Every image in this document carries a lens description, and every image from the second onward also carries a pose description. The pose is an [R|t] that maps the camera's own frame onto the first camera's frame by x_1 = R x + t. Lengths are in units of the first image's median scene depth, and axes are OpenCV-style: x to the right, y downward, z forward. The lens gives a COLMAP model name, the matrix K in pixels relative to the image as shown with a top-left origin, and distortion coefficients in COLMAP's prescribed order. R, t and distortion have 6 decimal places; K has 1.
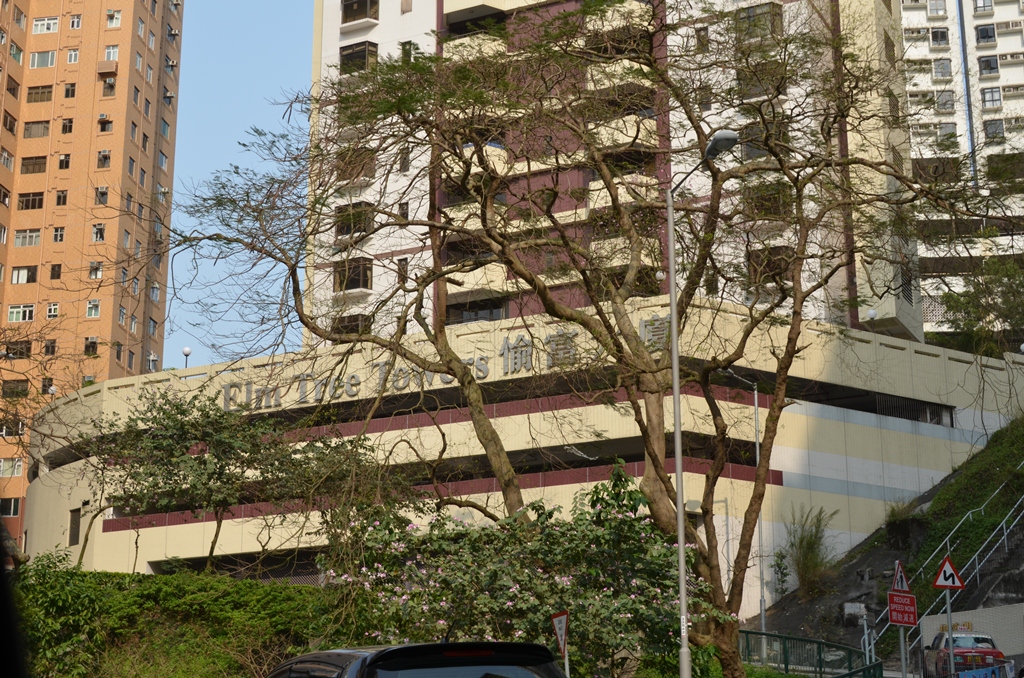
lens RADIAL K [[1775.7, 0, 511.9], [0, 1775.7, 339.6], [0, 0, 1]] dist [-0.028532, 0.000000]
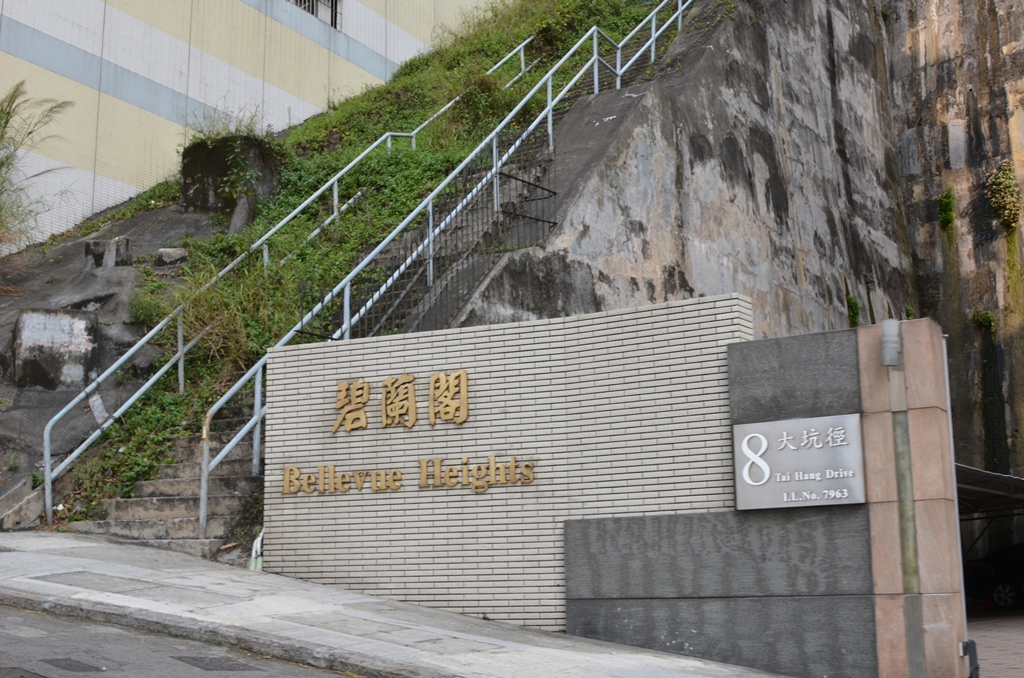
lens RADIAL K [[1246.3, 0, 511.3], [0, 1246.3, 339.2], [0, 0, 1]] dist [-0.023722, 0.000000]
pose [[0.897418, 0.072002, 0.435265, 0.166496], [-0.111009, 0.991703, 0.064828, 0.126597], [-0.426986, -0.106496, 0.897965, 0.744988]]
